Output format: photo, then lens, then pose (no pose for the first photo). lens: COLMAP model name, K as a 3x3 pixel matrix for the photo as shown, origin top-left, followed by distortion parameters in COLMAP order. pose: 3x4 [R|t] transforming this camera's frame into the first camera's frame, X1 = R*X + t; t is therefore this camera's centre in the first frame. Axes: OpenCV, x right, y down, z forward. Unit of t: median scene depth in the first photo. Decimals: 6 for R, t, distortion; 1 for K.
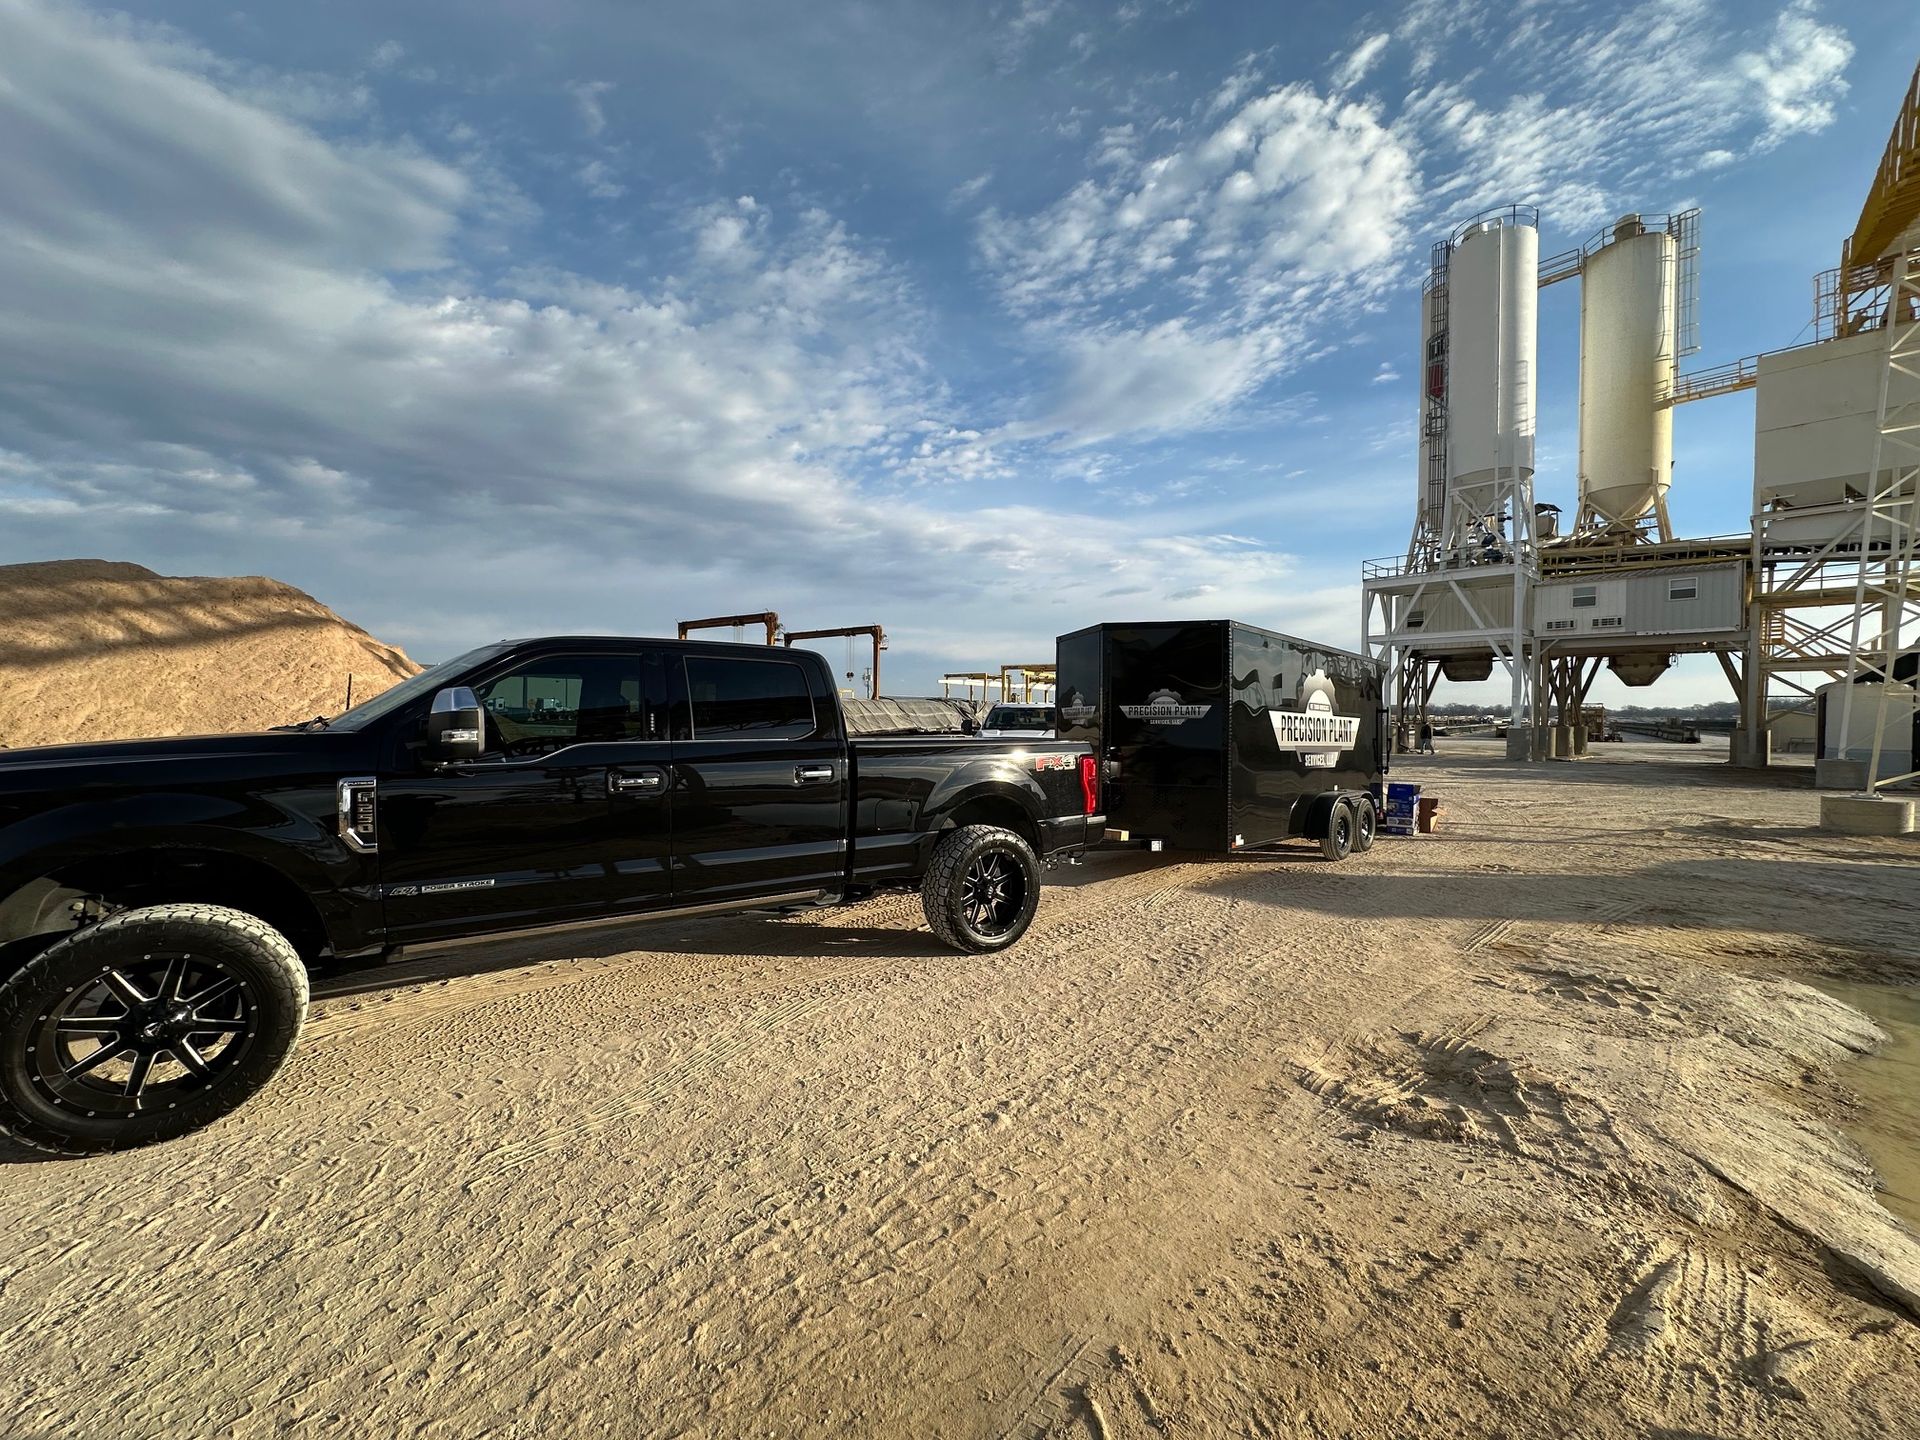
lens RADIAL K [[766.5, 0, 960.0], [0, 766.5, 720.0], [0, 0, 1]] dist [0.000960, 0.000502]
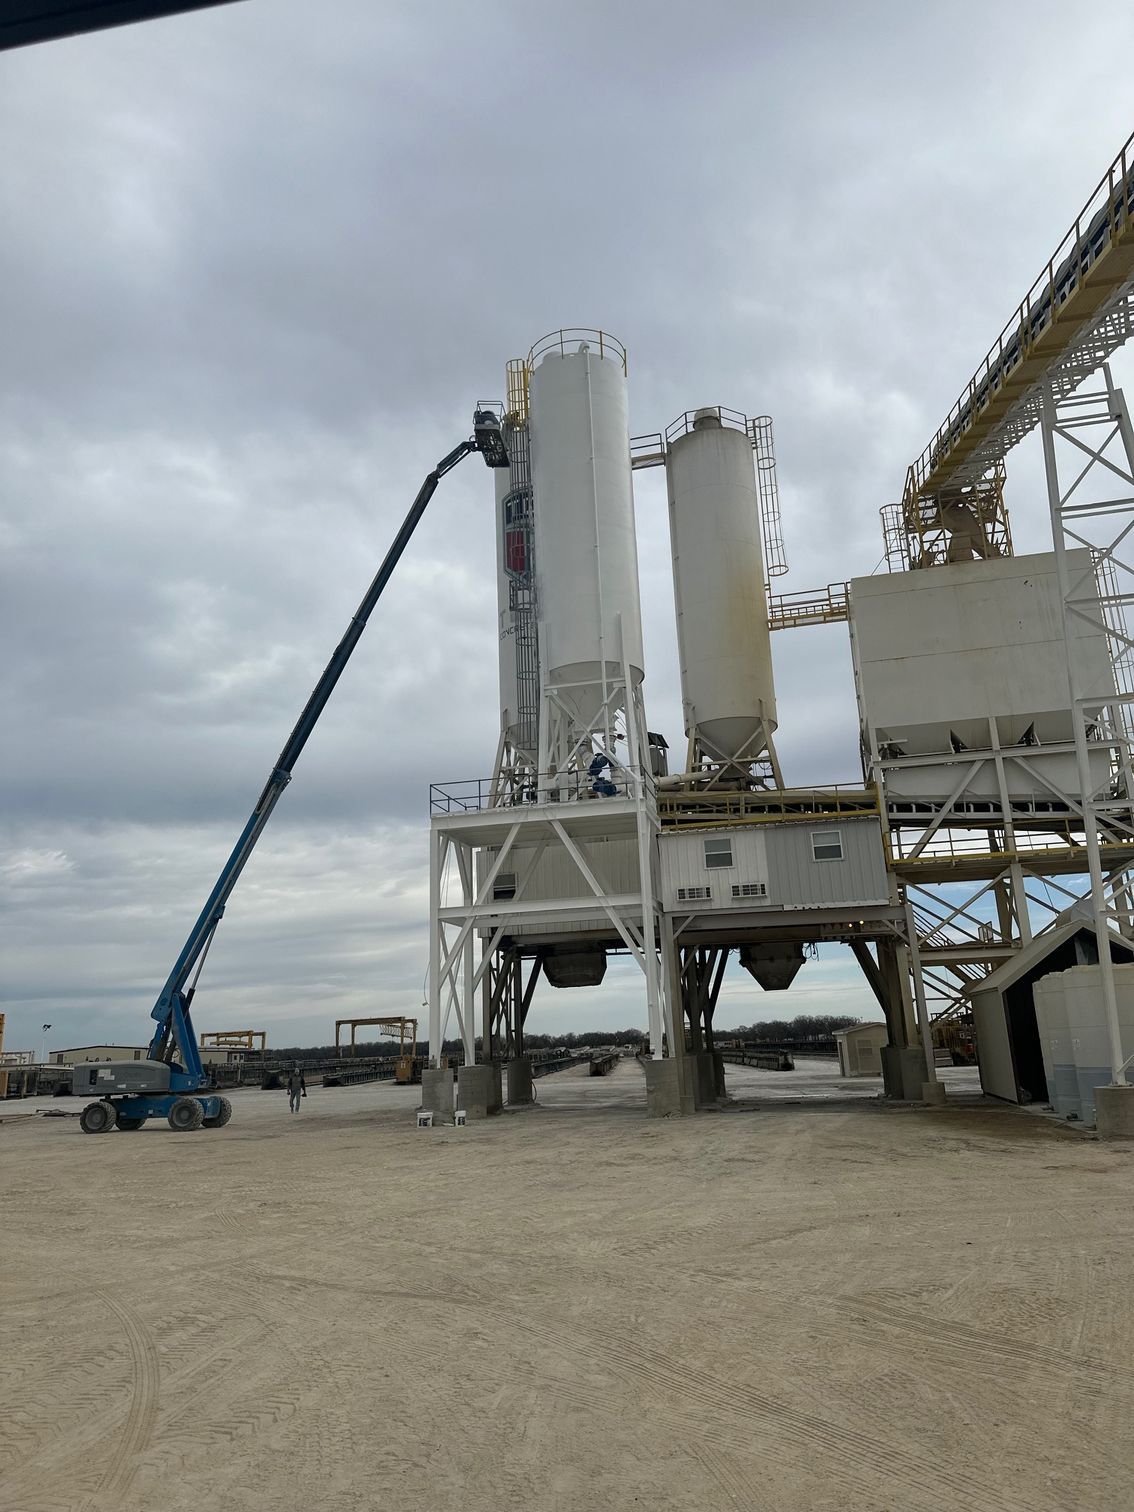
lens RADIAL K [[1081.0, 0, 571.5], [0, 1081.0, 732.3], [0, 0, 1]] dist [0.130537, -0.000130]
pose [[0.819100, 0.118146, 0.561352, 0.129675], [0.053877, 0.958392, -0.280324, 0.001026], [-0.571115, 0.259857, 0.778654, 0.255266]]
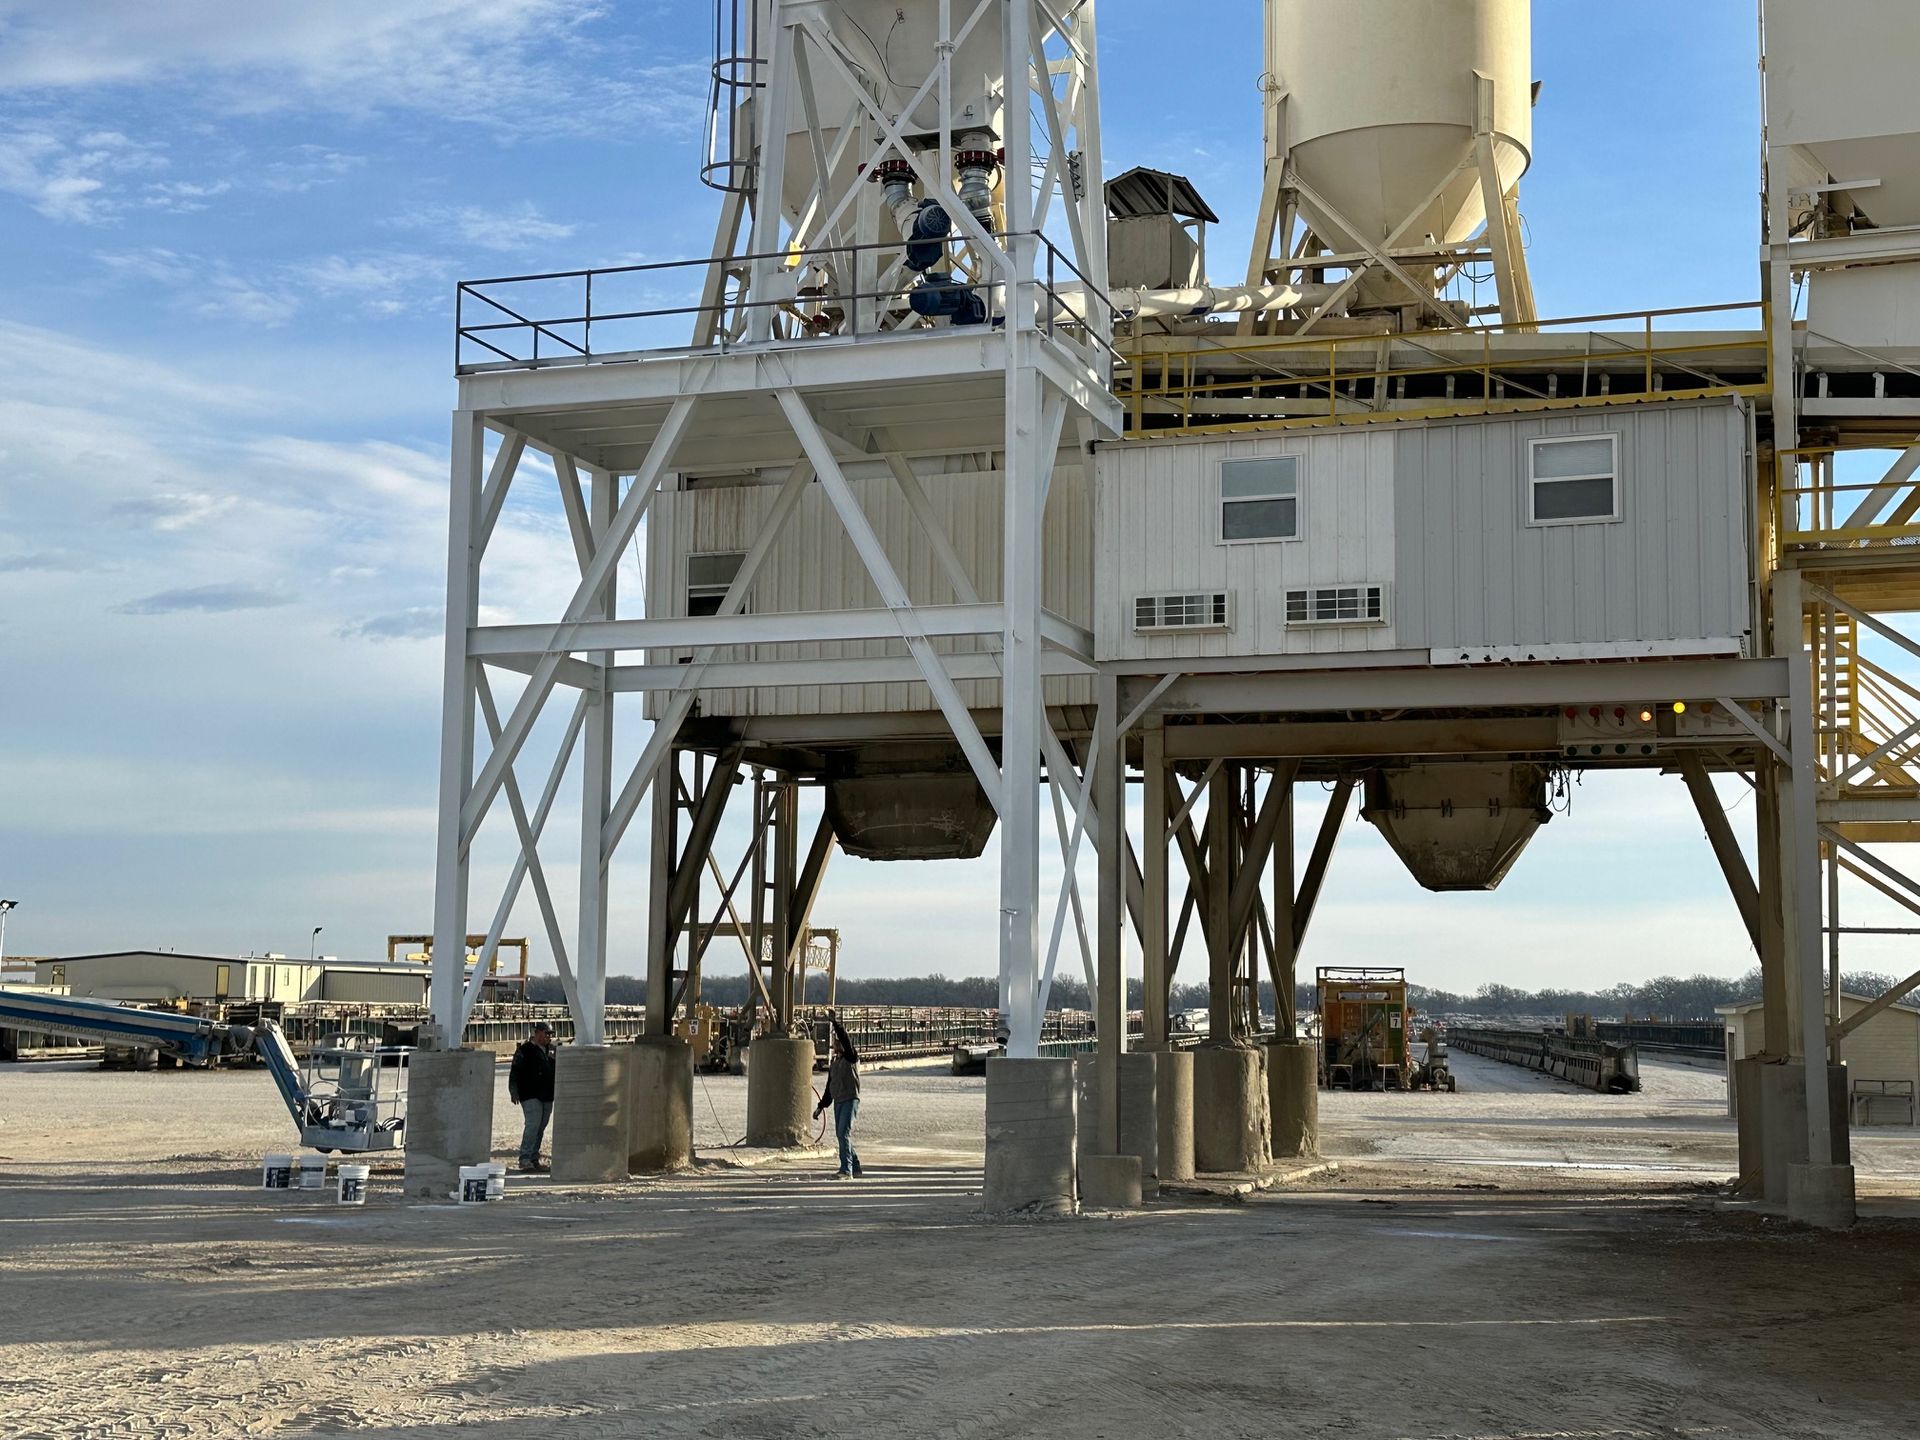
lens RADIAL K [[2544.7, 0, 960.0], [0, 2544.7, 720.0], [0, 0, 1]] dist [0.173068, -0.046047]
pose [[0.870778, 0.054330, 0.488666, 0.307036], [0.004111, 0.993037, -0.117731, 0.000733], [-0.491660, 0.104527, 0.864491, 0.322955]]
